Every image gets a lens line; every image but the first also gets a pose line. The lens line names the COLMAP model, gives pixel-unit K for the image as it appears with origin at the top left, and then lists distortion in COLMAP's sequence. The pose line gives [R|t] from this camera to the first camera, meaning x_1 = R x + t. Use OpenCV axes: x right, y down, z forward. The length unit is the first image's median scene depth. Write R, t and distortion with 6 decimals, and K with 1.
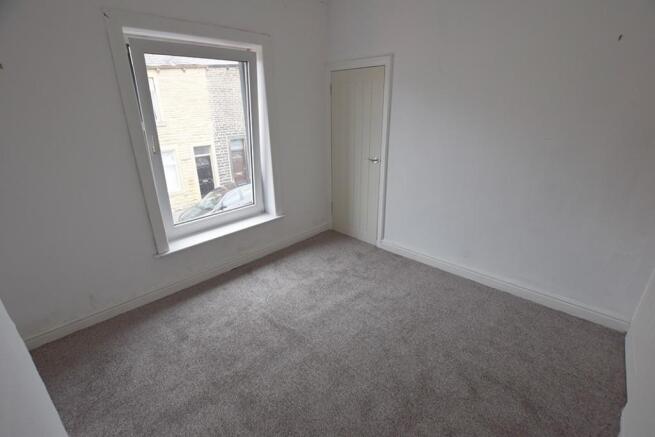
lens RADIAL K [[304.9, 0, 327.5], [0, 304.9, 218.5], [0, 0, 1]] dist [0.000854, 0.000122]
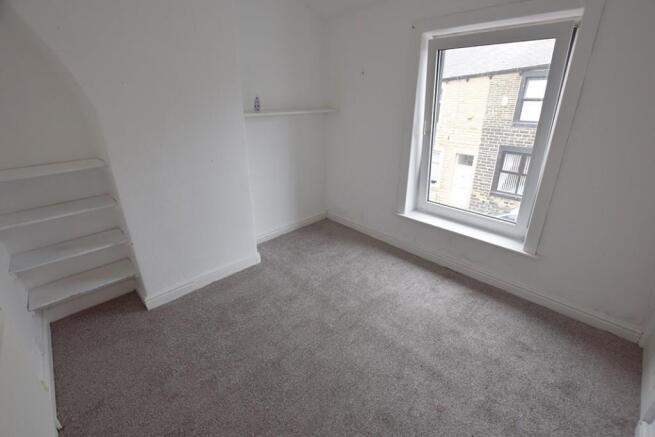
lens RADIAL K [[295.6, 0, 327.5], [0, 295.6, 218.5], [0, 0, 1]] dist [-0.002180, -0.000224]
pose [[-0.026611, 0.397933, -0.917029, 0.525642], [-0.351970, 0.854880, 0.381178, -0.201638], [0.935633, 0.332910, 0.117311, 0.507191]]
